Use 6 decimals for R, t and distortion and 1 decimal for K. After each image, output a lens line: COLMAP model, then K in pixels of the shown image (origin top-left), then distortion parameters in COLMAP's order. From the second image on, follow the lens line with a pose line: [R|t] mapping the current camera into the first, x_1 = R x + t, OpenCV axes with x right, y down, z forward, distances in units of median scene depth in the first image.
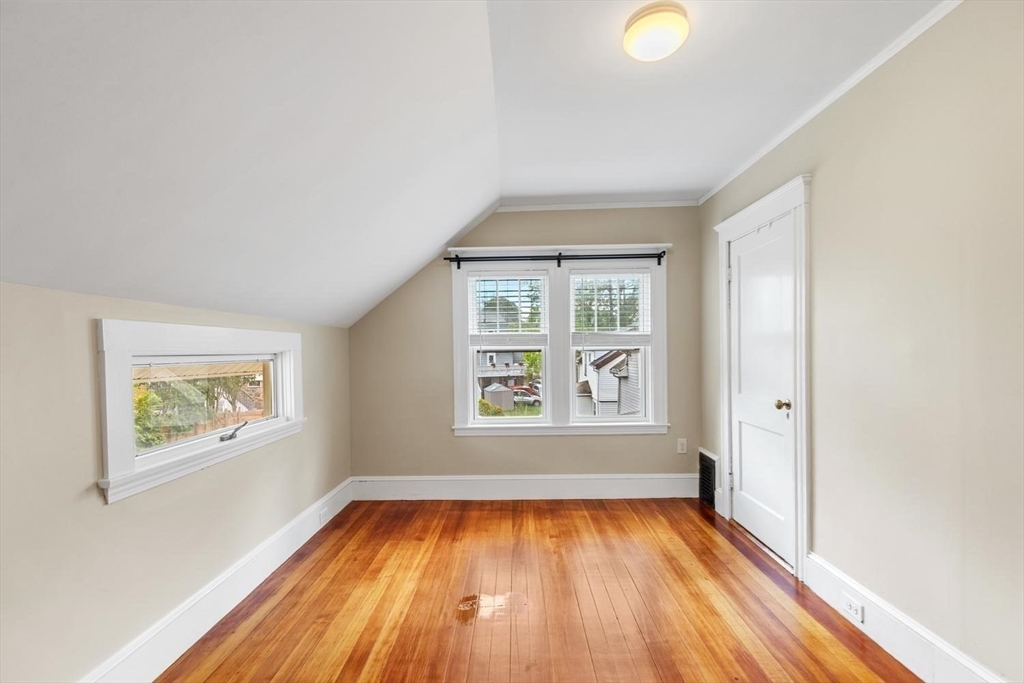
lens RADIAL K [[461.6, 0, 509.5], [0, 461.6, 356.0], [0, 0, 1]] dist [0.012712, -0.000252]
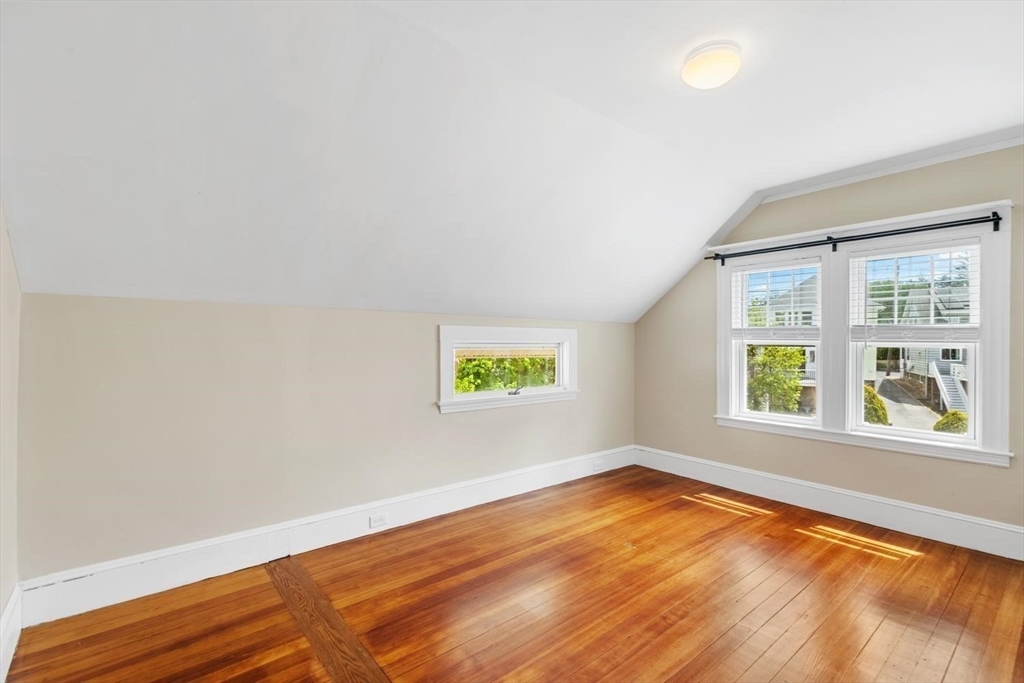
lens RADIAL K [[463.0, 0, 513.8], [0, 463.0, 349.4], [0, 0, 1]] dist [0.006487, -0.000402]
pose [[0.646917, 0.031307, -0.761917, 0.400521], [-0.024637, 0.999493, 0.020151, -0.008337], [0.762162, 0.005736, 0.647361, -0.041180]]
